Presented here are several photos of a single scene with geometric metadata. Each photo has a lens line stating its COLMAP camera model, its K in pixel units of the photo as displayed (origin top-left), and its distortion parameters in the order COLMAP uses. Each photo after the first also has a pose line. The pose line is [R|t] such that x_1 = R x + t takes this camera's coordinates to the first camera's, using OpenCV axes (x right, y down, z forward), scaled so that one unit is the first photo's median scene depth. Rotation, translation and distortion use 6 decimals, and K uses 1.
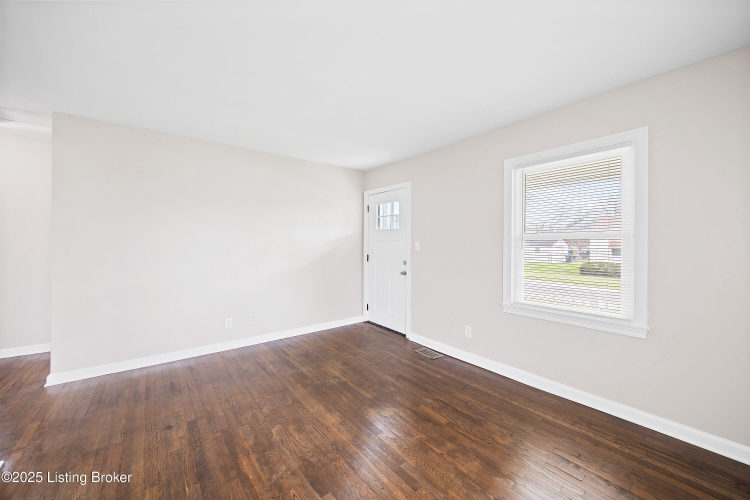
lens RADIAL K [[287.7, 0, 381.2], [0, 287.7, 244.6], [0, 0, 1]] dist [-0.002961, 0.000059]
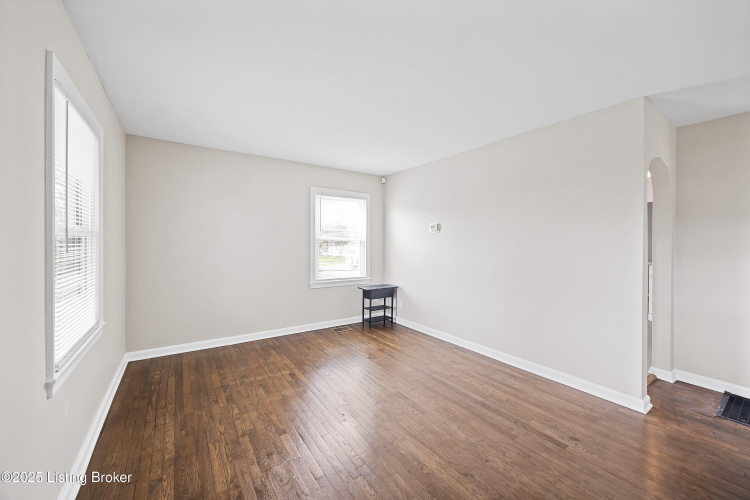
lens RADIAL K [[287.7, 0, 373.5], [0, 287.7, 247.0], [0, 0, 1]] dist [-0.002961, 0.000059]
pose [[-0.996161, -0.010863, 0.086869, -0.100617], [-0.009824, 0.999875, 0.012379, -0.007078], [-0.086992, 0.011478, -0.996143, 1.380894]]
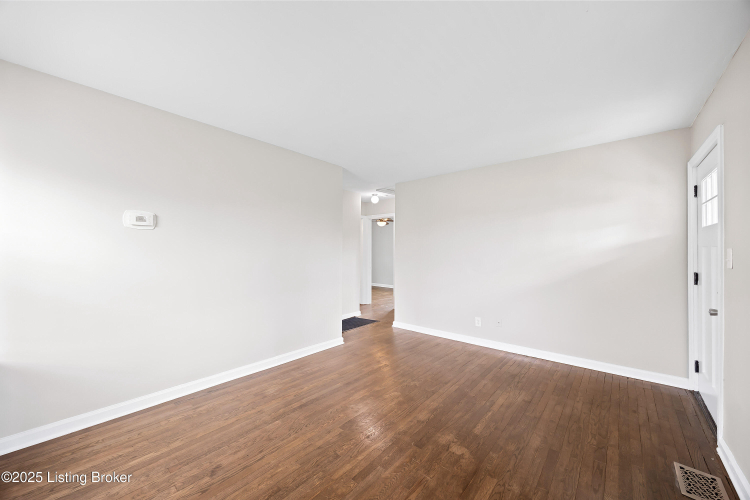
lens RADIAL K [[287.7, 0, 372.8], [0, 287.7, 250.9], [0, 0, 1]] dist [-0.002961, 0.000059]
pose [[0.178142, -0.006880, -0.983981, 0.630267], [-0.006045, 0.999949, -0.008086, 0.002092], [0.983986, 0.007388, 0.178091, 0.456946]]
